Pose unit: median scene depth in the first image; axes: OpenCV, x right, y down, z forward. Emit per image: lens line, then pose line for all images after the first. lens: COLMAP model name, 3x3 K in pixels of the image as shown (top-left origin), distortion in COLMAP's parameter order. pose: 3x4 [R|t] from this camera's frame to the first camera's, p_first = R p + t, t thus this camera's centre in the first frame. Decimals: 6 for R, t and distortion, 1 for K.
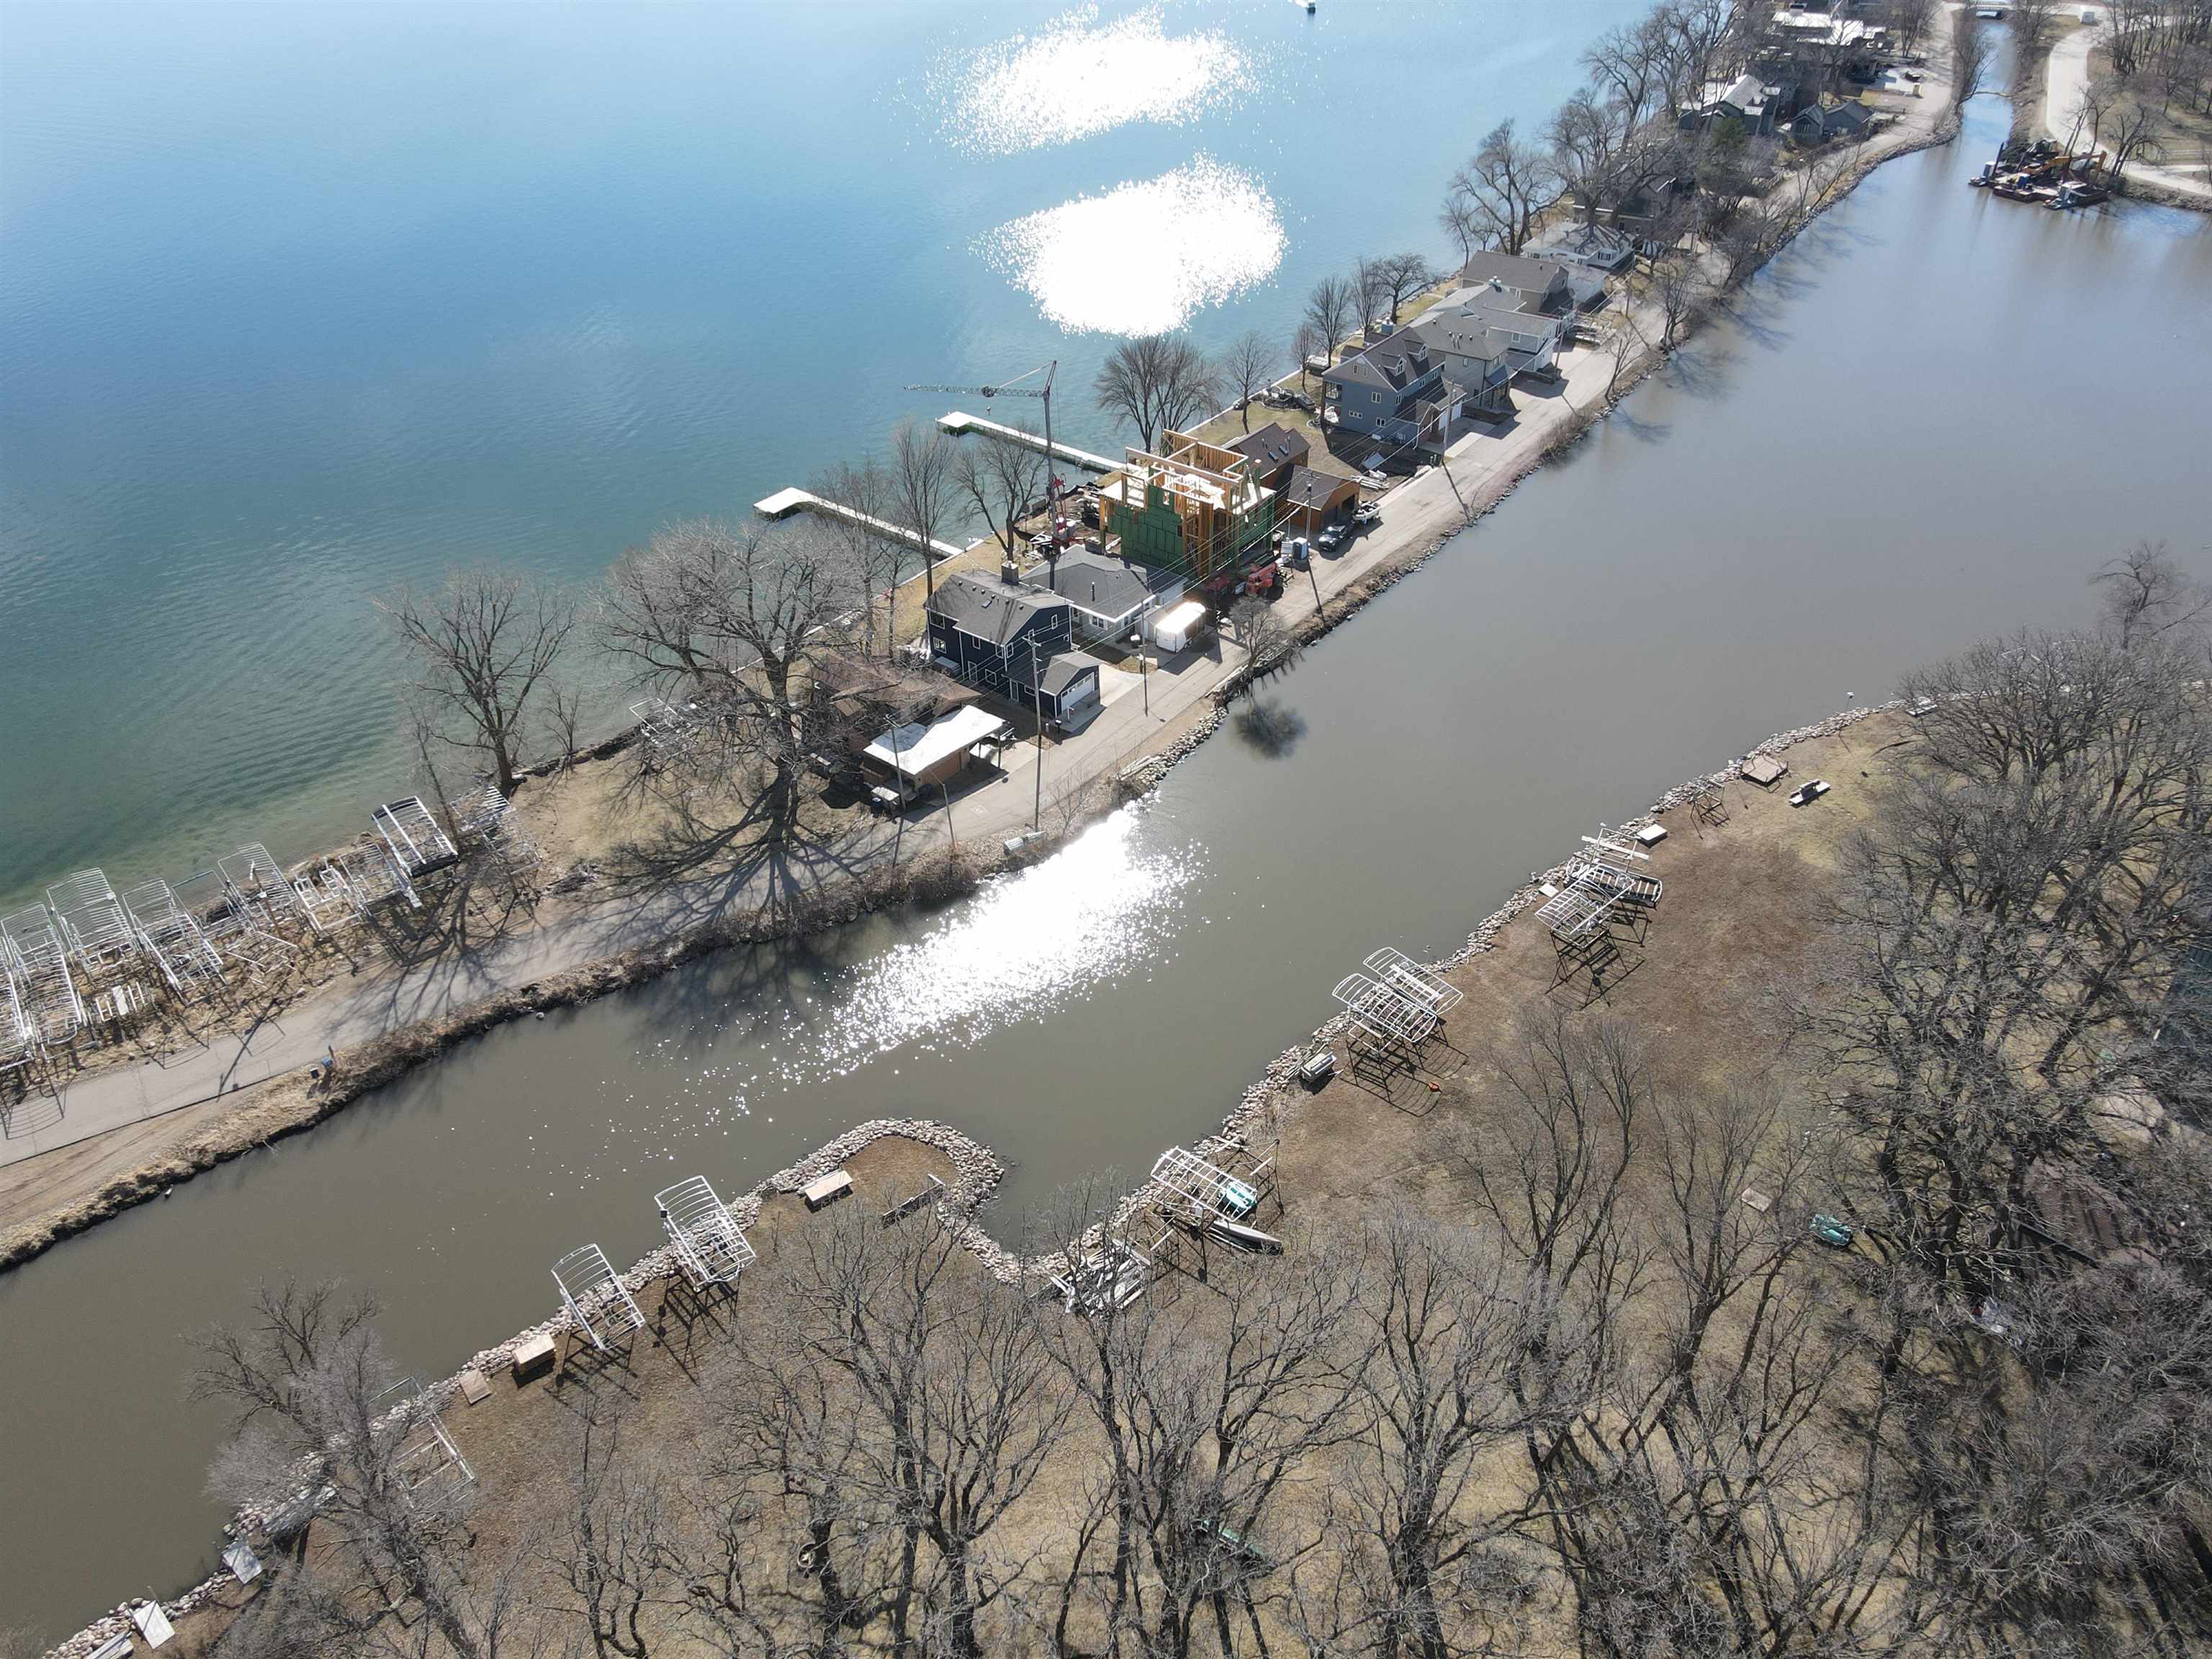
lens RADIAL K [[1587.6, 0, 1092.8], [0, 1587.6, 828.1], [0, 0, 1]] dist [0.008909, -0.018244]
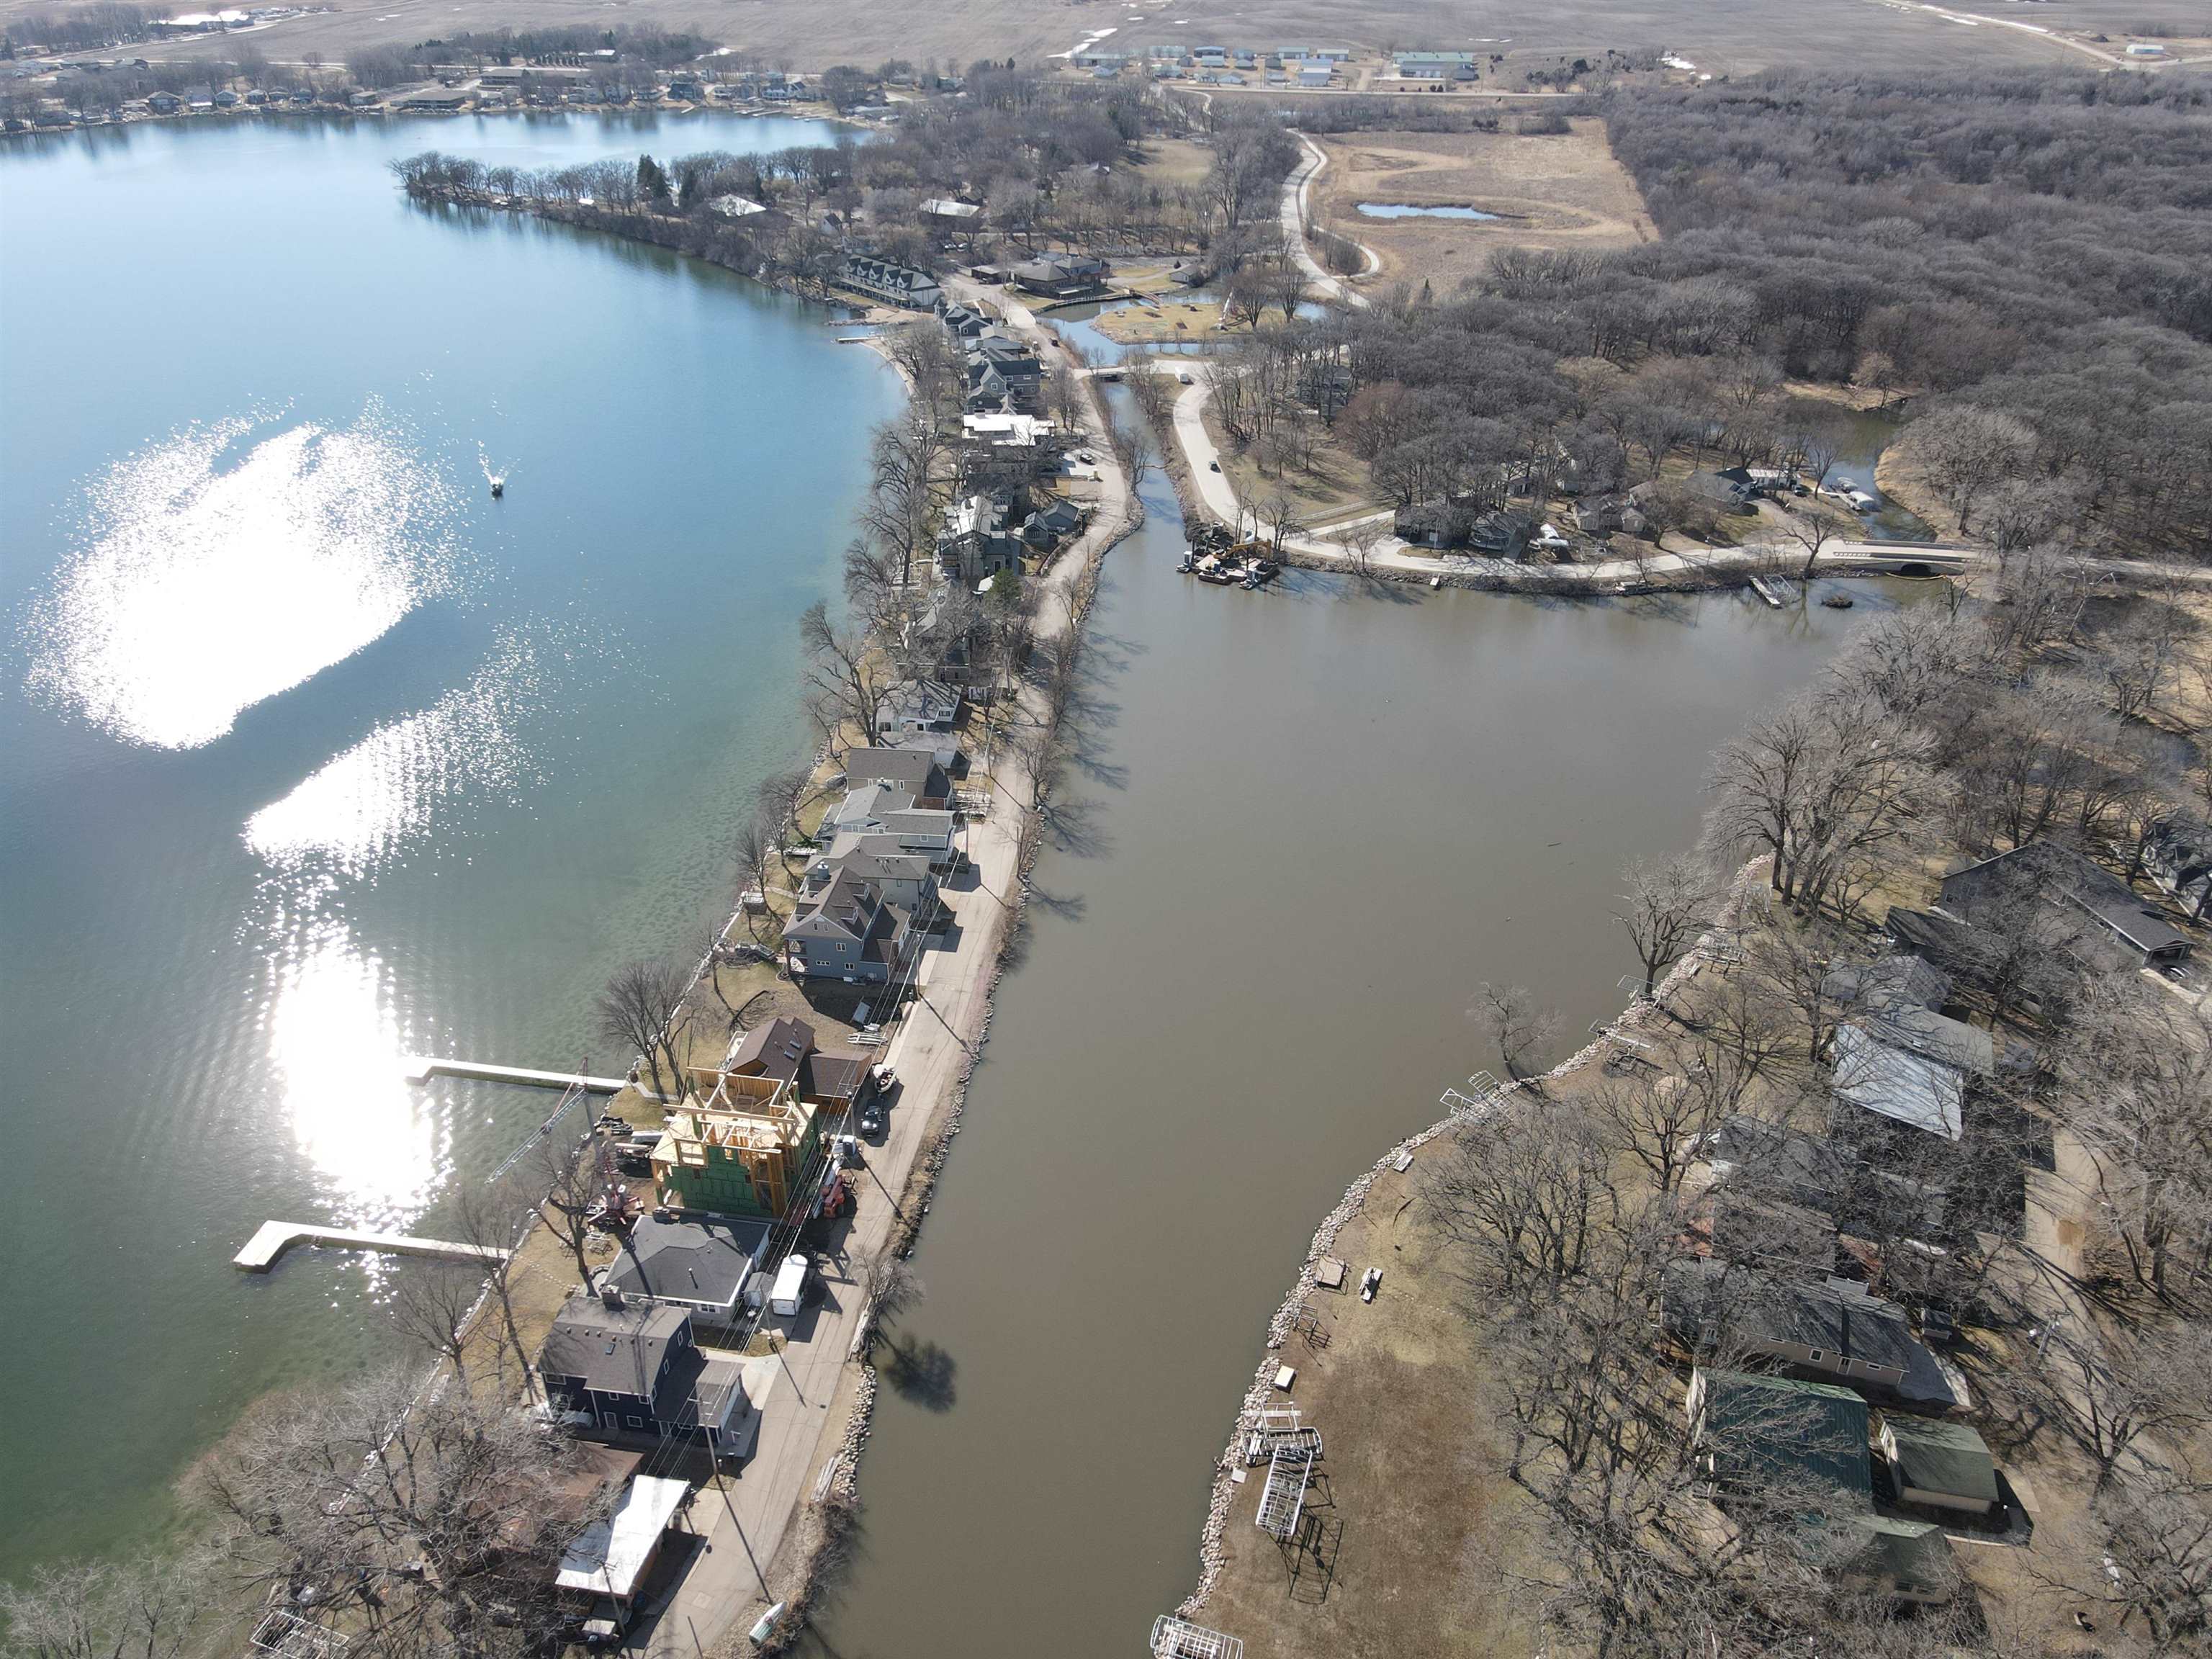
lens RADIAL K [[1587.6, 0, 1101.5], [0, 1587.6, 821.3], [0, 0, 1]] dist [0.008909, -0.018244]
pose [[0.867280, -0.226386, 0.443367, -0.188888], [0.287103, 0.955040, -0.073960, -0.336294], [-0.406690, 0.191436, 0.893284, -0.067160]]
